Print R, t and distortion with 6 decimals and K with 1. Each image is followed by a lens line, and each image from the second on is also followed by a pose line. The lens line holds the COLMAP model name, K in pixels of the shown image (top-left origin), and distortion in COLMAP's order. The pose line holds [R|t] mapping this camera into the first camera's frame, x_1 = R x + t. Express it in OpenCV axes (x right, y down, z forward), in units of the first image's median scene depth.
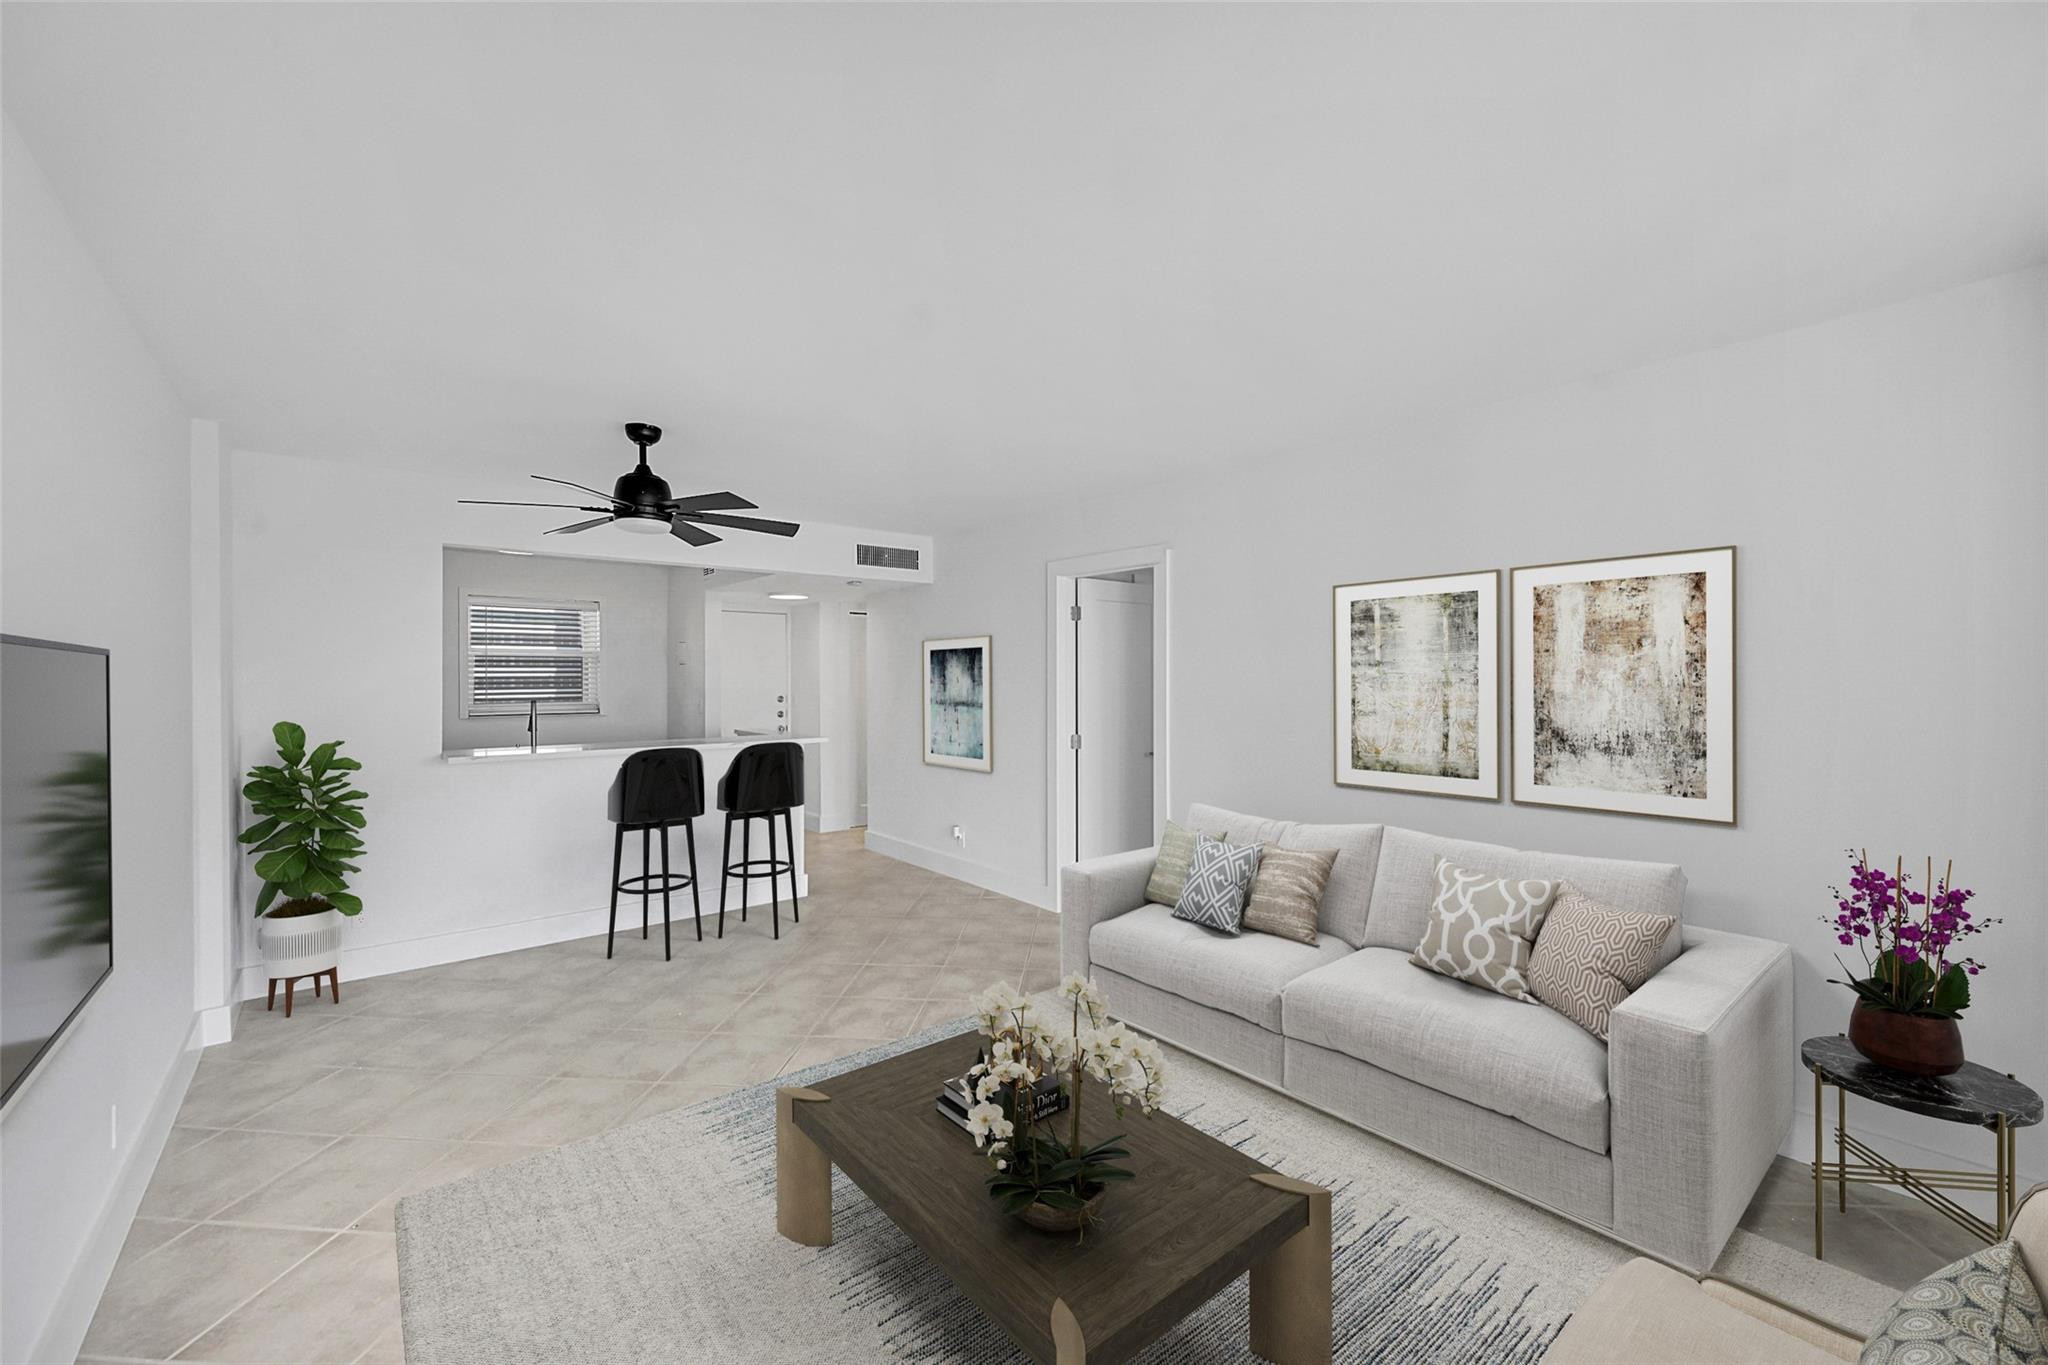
lens RADIAL K [[804.8, 0, 1028.7], [0, 804.8, 678.0], [0, 0, 1]] dist [0.000519, -0.000278]
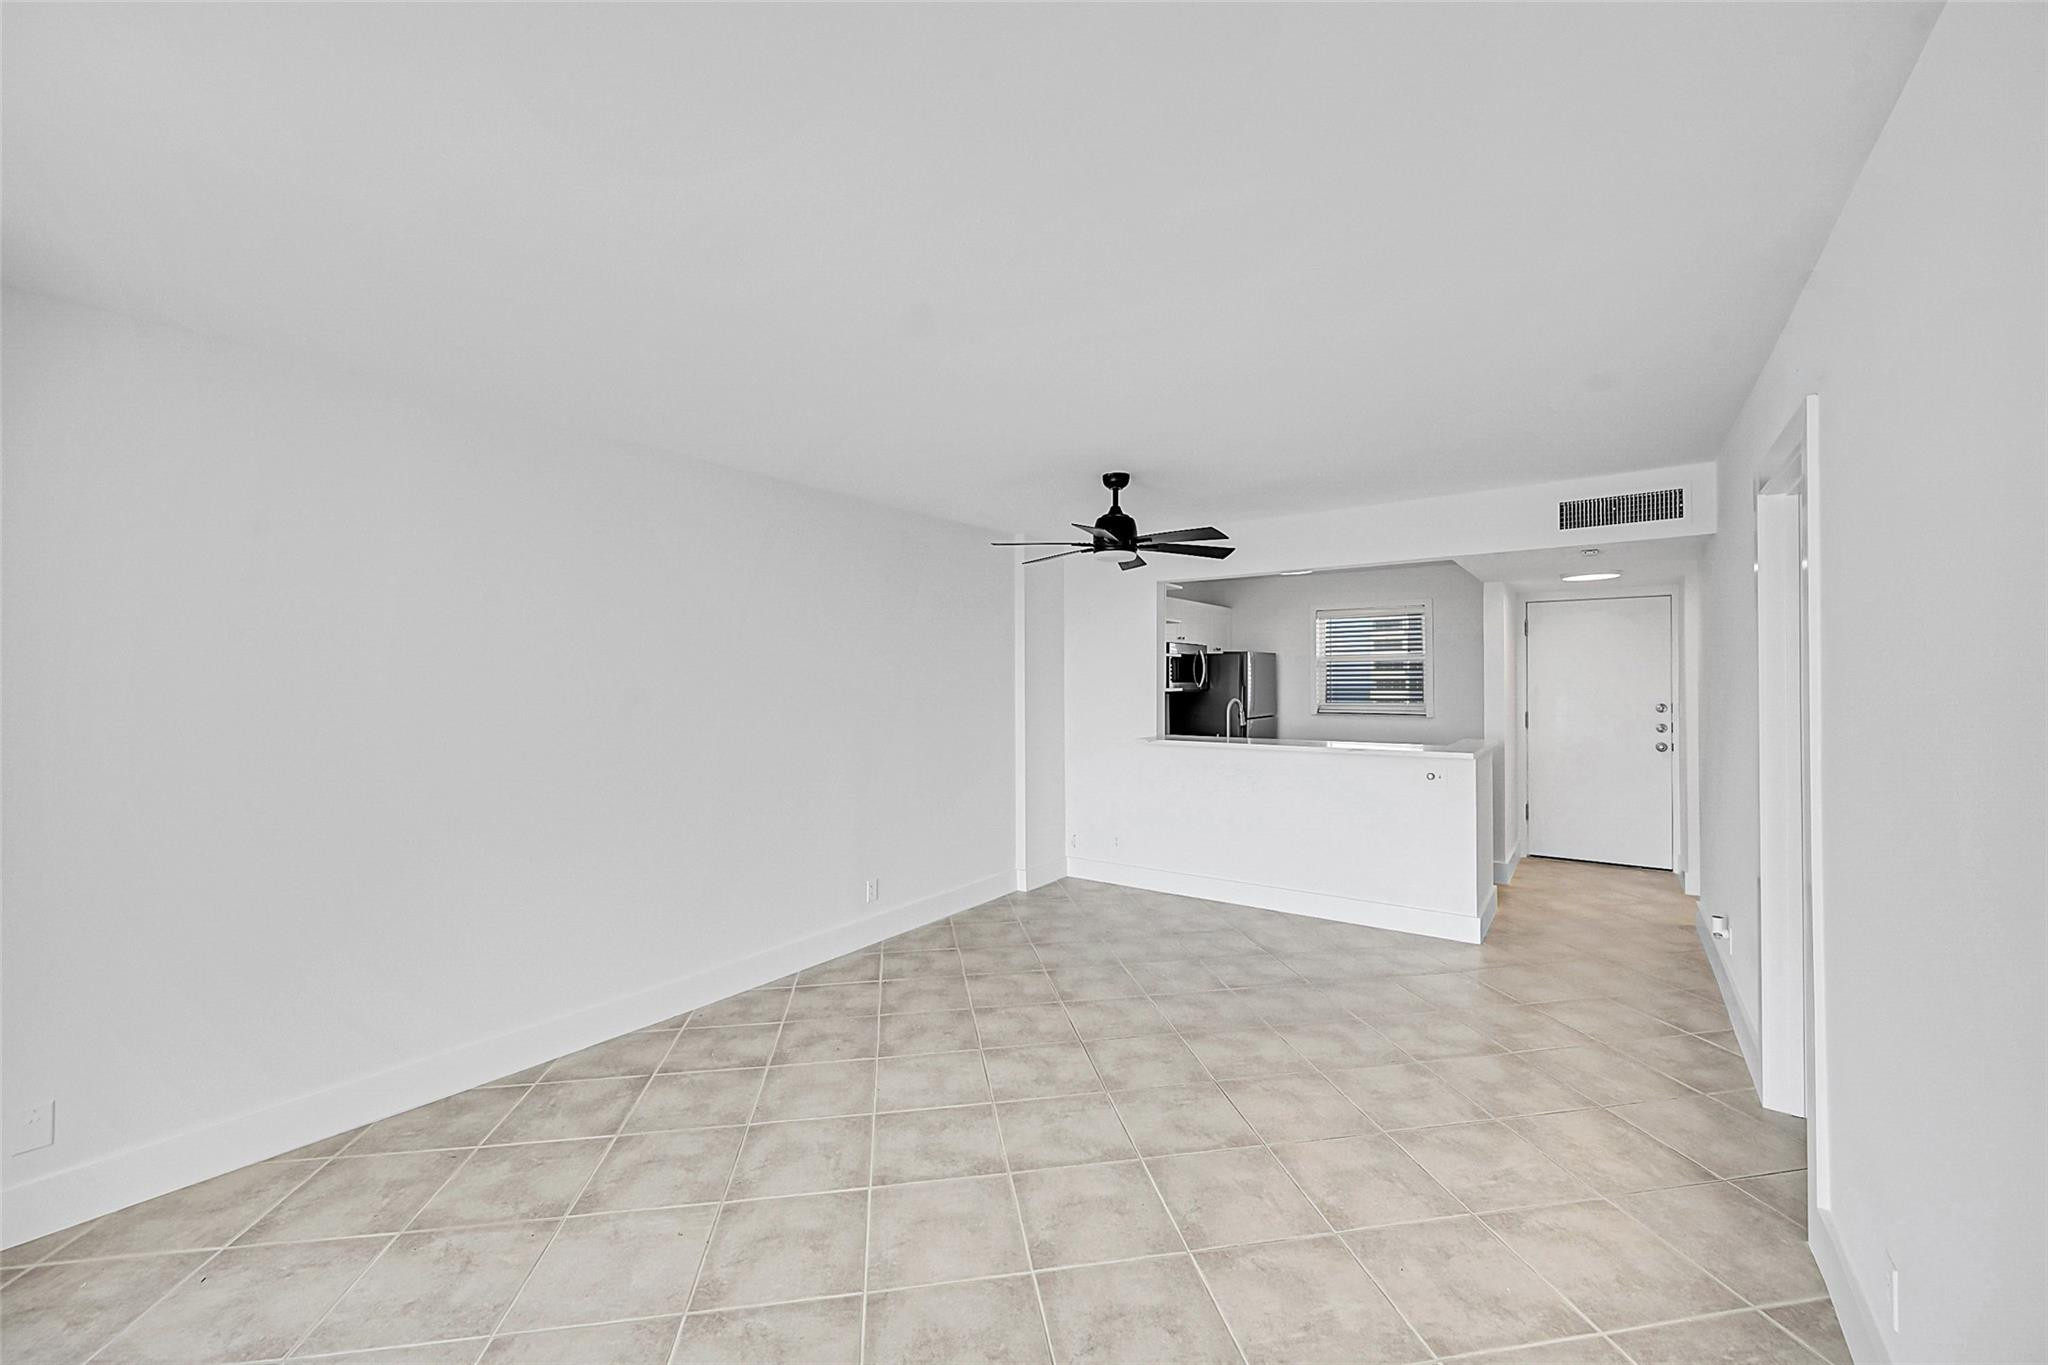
lens RADIAL K [[804.8, 0, 1028.7], [0, 804.8, 678.0], [0, 0, 1]] dist [0.000519, -0.000278]
pose [[0.257512, -0.003943, -0.966267, 0.323722], [0.000821, 0.999992, -0.003862, 0.000288], [0.966275, 0.000202, 0.257514, 0.270611]]
